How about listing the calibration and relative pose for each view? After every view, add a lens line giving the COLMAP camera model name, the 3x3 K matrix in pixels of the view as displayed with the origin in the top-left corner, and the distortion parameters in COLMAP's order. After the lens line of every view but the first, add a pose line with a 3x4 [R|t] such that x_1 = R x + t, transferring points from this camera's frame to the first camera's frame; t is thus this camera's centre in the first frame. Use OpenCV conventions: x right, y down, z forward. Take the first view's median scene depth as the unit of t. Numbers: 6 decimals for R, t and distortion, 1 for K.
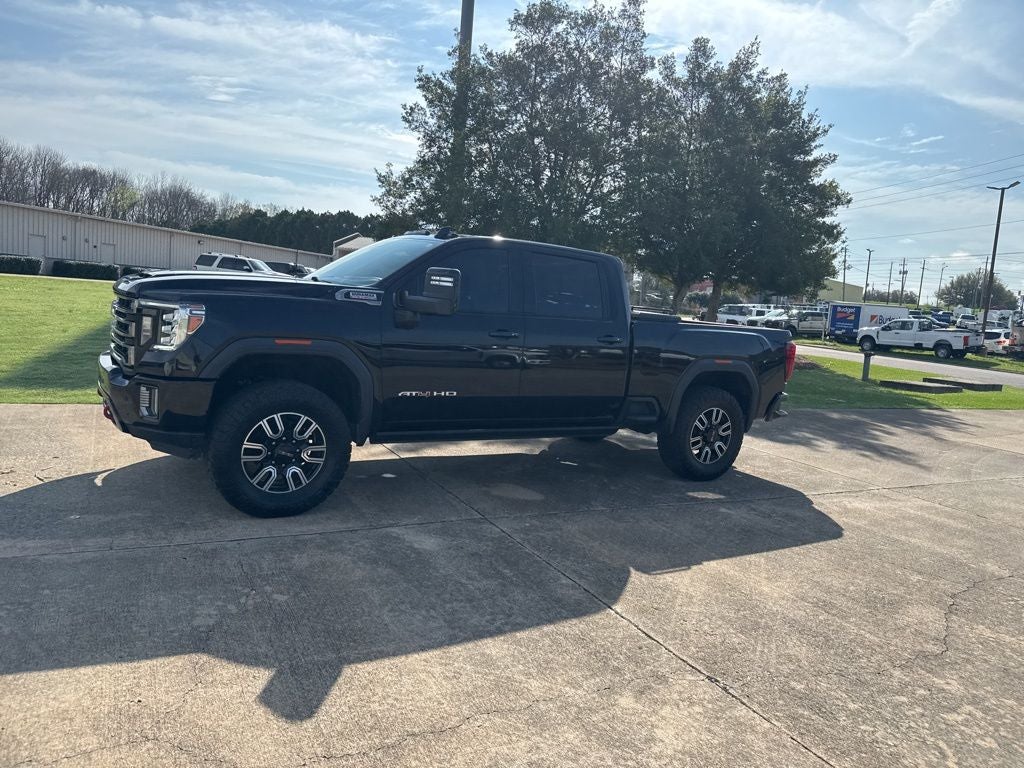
lens RADIAL K [[710.6, 0, 505.1], [0, 710.6, 385.6], [0, 0, 1]] dist [0.055070, -0.071756]
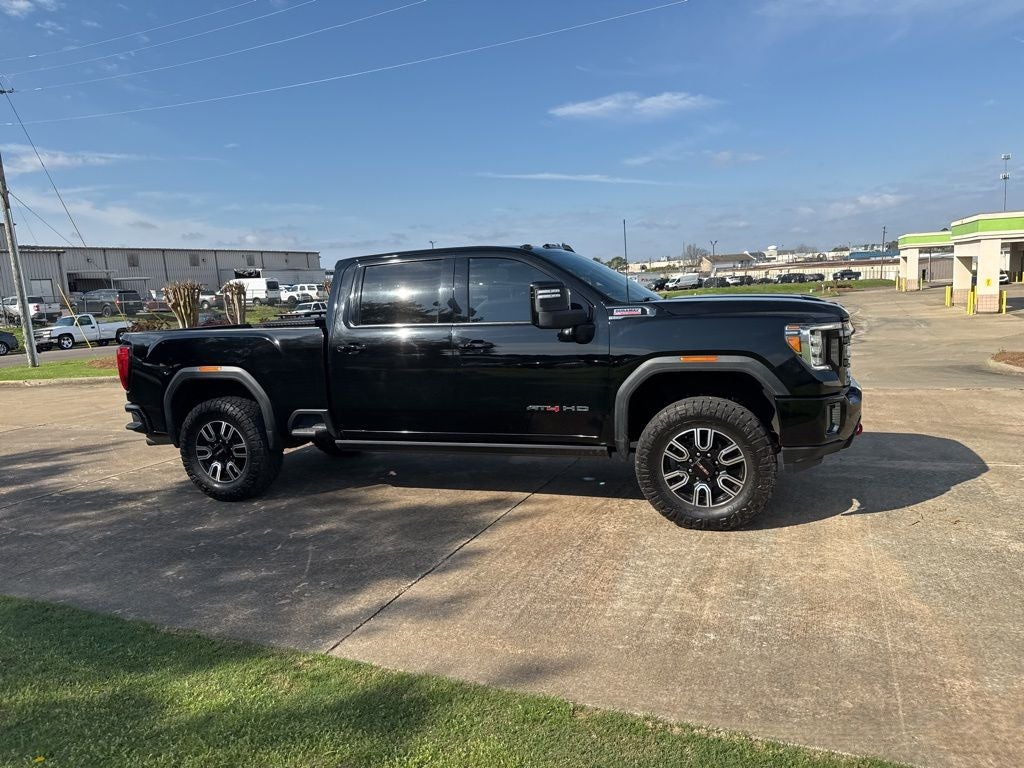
lens RADIAL K [[710.6, 0, 505.3], [0, 710.6, 395.3], [0, 0, 1]] dist [0.055070, -0.071756]
pose [[-0.609546, -0.168002, 0.774744, -1.137922], [0.096146, 0.954405, 0.282606, -0.390973], [-0.786898, 0.246750, -0.565602, 2.140823]]
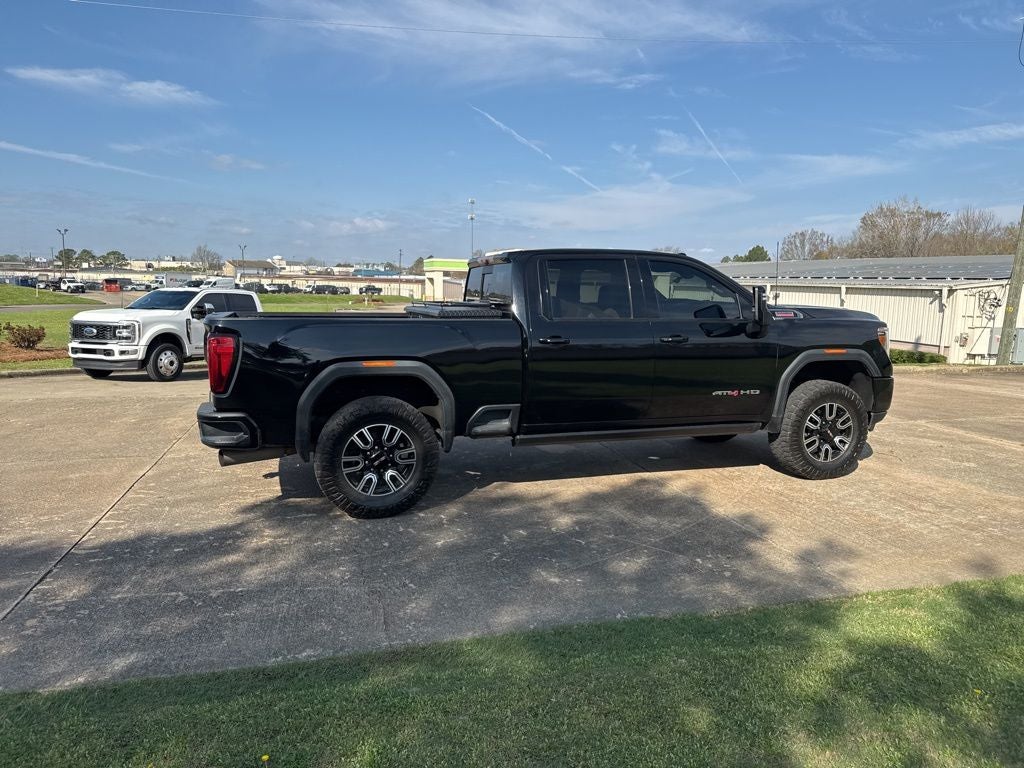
lens RADIAL K [[710.6, 0, 514.6], [0, 710.6, 399.3], [0, 0, 1]] dist [0.055070, -0.071756]
pose [[-0.962440, -0.134517, 0.235828, -0.261737], [-0.062869, 0.955440, 0.288413, -0.397905], [-0.264116, 0.262754, -0.928010, 2.798752]]
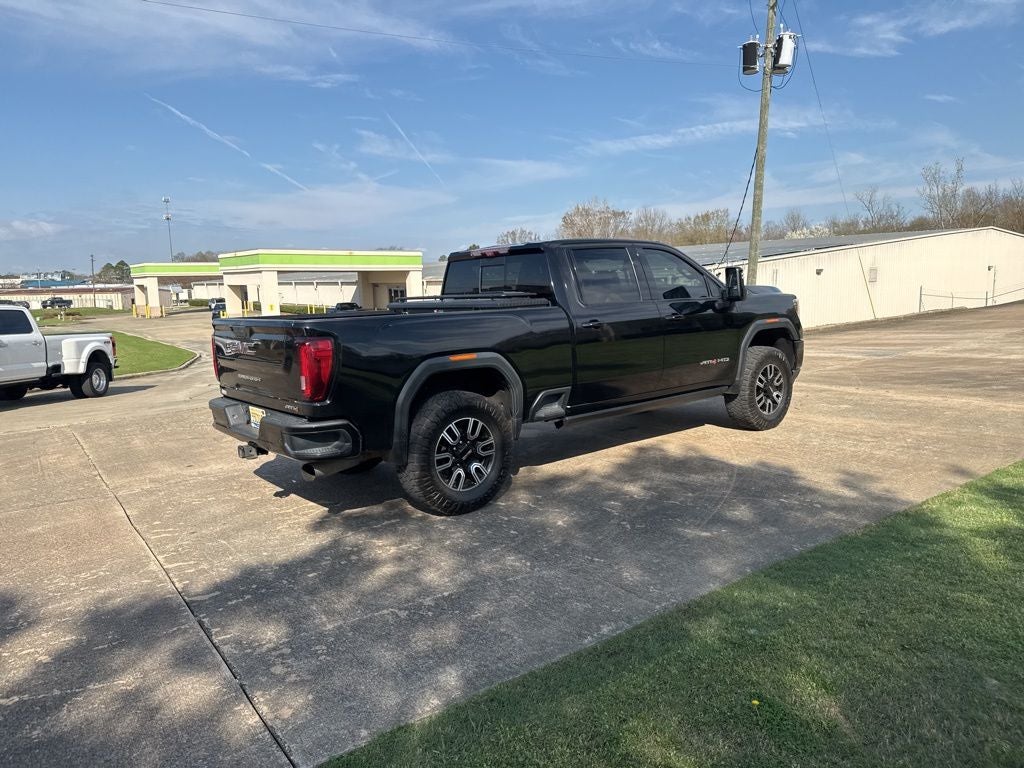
lens RADIAL K [[710.6, 0, 506.9], [0, 710.6, 390.6], [0, 0, 1]] dist [0.055070, -0.071756]
pose [[-0.992165, -0.035950, -0.119651, 0.272256], [-0.065611, 0.964941, 0.254134, -0.349653], [0.106320, 0.259993, -0.959739, 2.883114]]
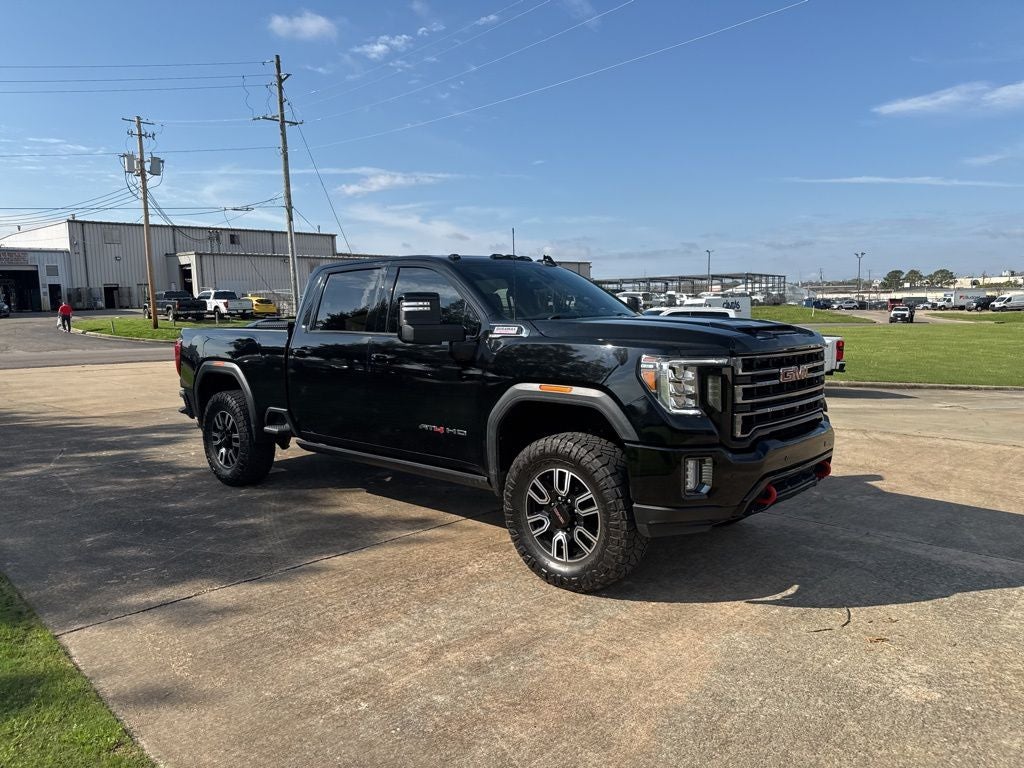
lens RADIAL K [[710.6, 0, 506.4], [0, 710.6, 386.8], [0, 0, 1]] dist [0.055070, -0.071756]
pose [[-0.263999, -0.184838, 0.946646, -1.321137], [0.109526, 0.969373, 0.219820, -0.328454], [-0.958284, 0.161715, -0.235669, 1.605979]]
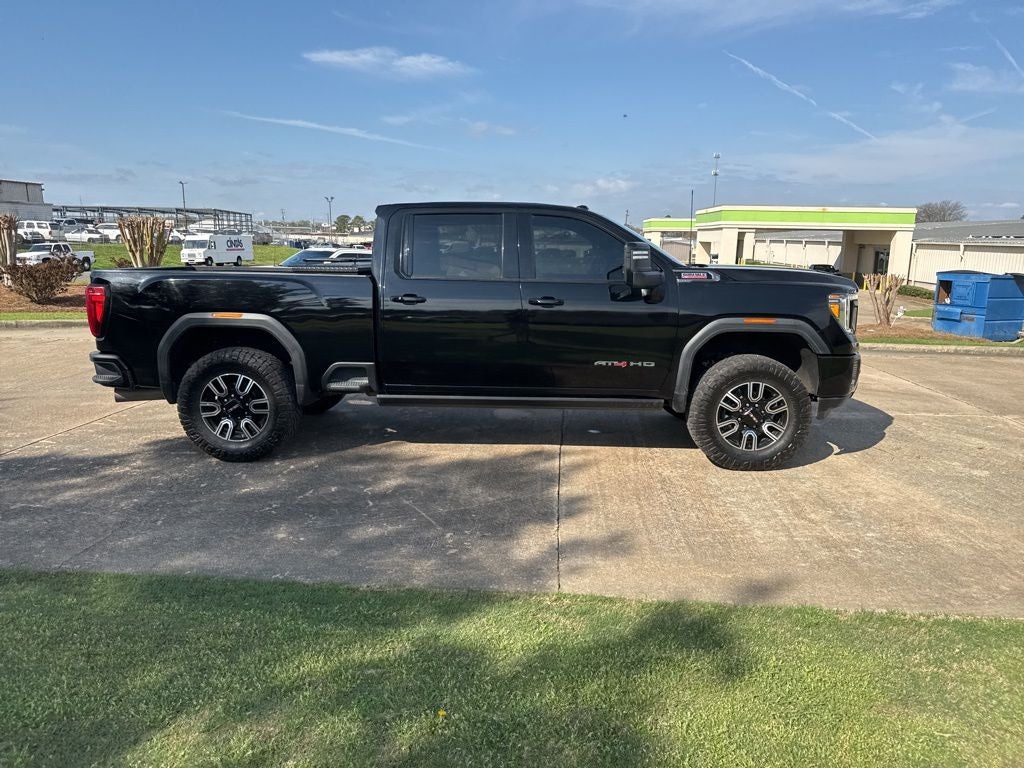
lens RADIAL K [[710.6, 0, 501.4], [0, 710.6, 401.6], [0, 0, 1]] dist [0.055070, -0.071756]
pose [[-0.823644, -0.211797, 0.526073, -0.806107], [-0.014824, 0.935366, 0.353370, -0.408422], [-0.566914, 0.283253, -0.773548, 2.505503]]
